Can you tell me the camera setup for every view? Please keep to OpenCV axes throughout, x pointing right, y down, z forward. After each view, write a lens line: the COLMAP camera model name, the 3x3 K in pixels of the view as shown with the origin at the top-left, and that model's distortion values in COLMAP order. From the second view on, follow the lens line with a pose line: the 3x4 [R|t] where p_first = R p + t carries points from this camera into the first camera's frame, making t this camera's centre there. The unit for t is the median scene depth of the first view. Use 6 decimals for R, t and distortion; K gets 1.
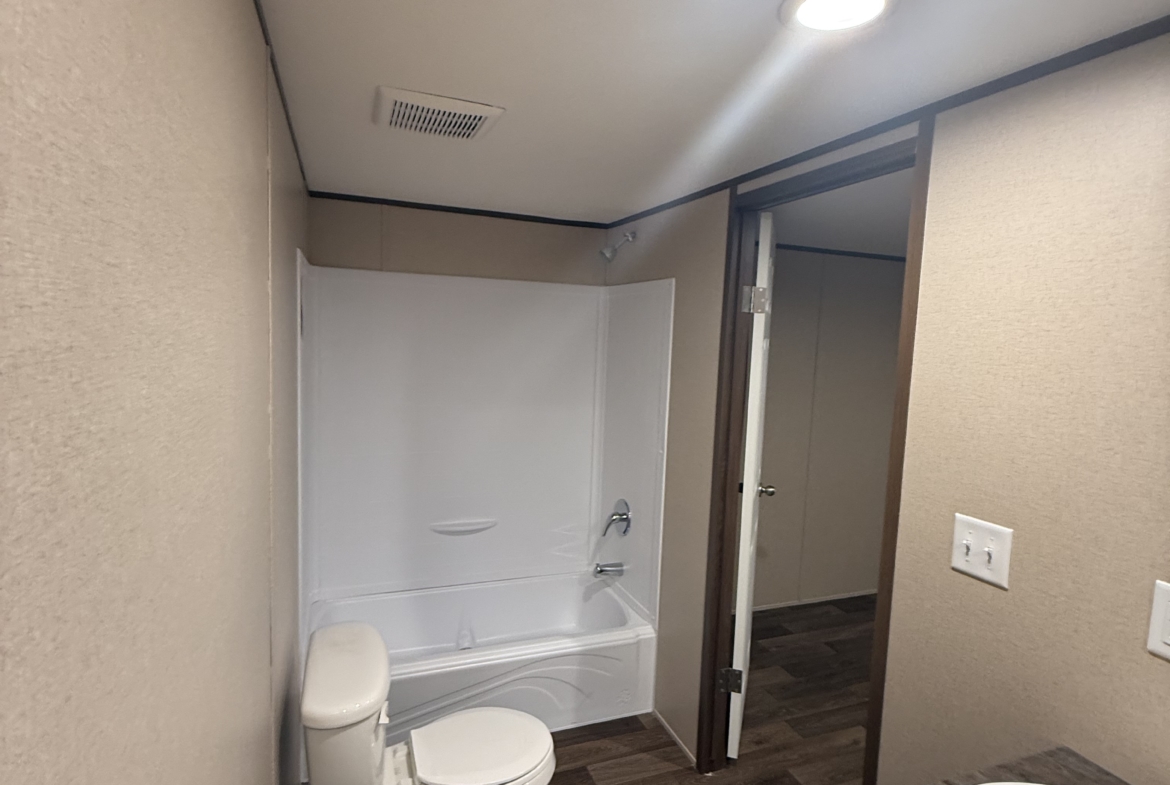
lens RADIAL K [[633.6, 0, 584.4], [0, 633.6, 392.2], [0, 0, 1]] dist [0.004257, -0.000127]
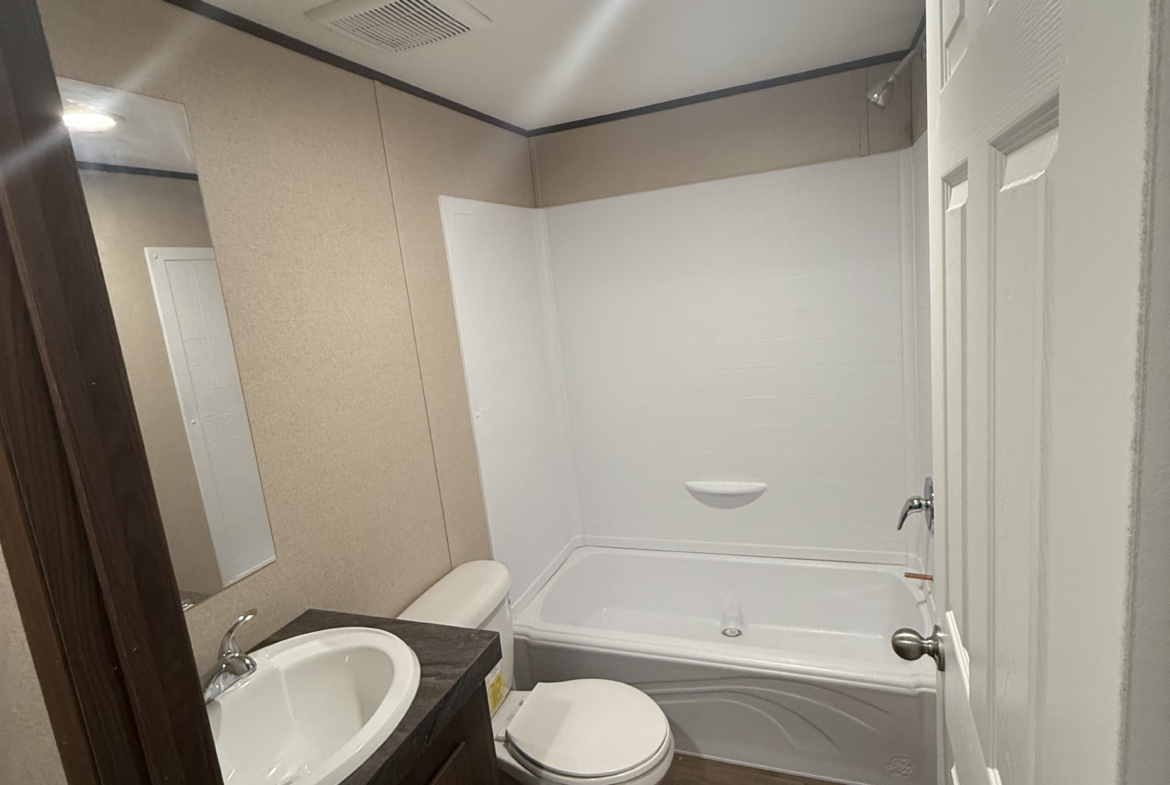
lens RADIAL K [[633.6, 0, 582.8], [0, 633.6, 391.1], [0, 0, 1]] dist [0.004257, -0.000127]
pose [[-0.743227, -0.069135, 0.665458, -0.463142], [0.153323, 0.950575, 0.269998, -0.320972], [-0.651234, 0.302699, -0.695893, 1.518928]]
